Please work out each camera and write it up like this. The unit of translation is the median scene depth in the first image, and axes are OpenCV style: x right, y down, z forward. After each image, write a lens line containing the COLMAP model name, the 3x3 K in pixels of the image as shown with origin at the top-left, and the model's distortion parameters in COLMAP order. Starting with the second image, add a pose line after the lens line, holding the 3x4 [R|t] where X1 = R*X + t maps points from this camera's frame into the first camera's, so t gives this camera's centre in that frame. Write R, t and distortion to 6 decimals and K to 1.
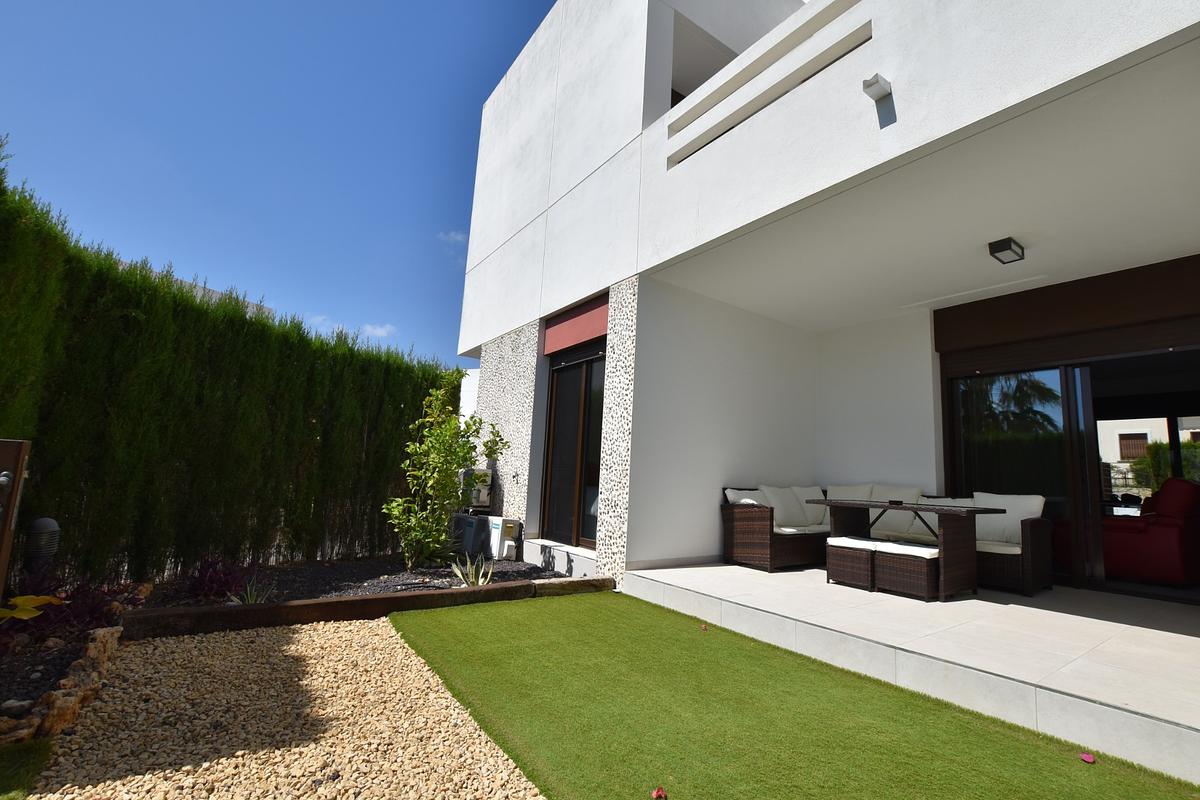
lens RADIAL K [[536.7, 0, 600.0], [0, 536.7, 400.0], [0, 0, 1]] dist [-0.037188, 0.015795]
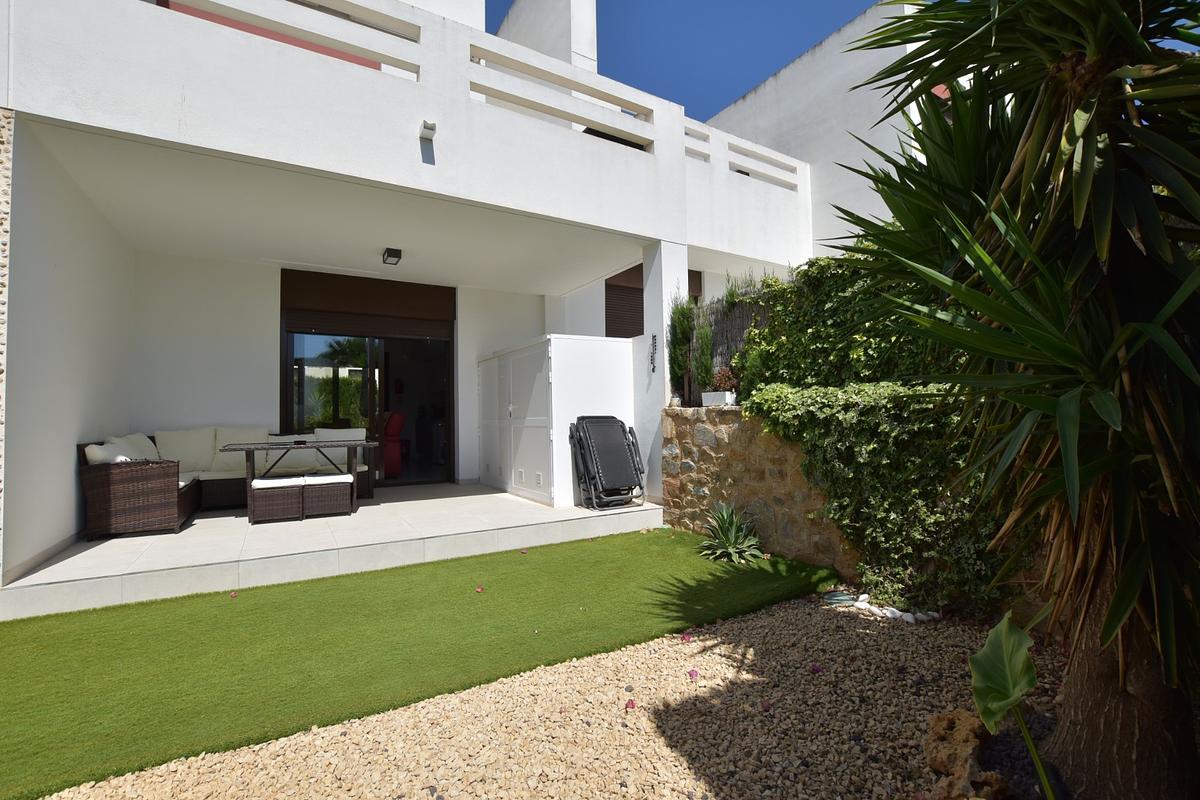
lens RADIAL K [[536.7, 0, 600.0], [0, 536.7, 400.0], [0, 0, 1]] dist [-0.037188, 0.015795]
pose [[0.072204, -0.018359, 0.997221, -0.549821], [-0.124856, 0.991799, 0.027300, -0.012362], [-0.989544, -0.126480, 0.069319, 0.281744]]
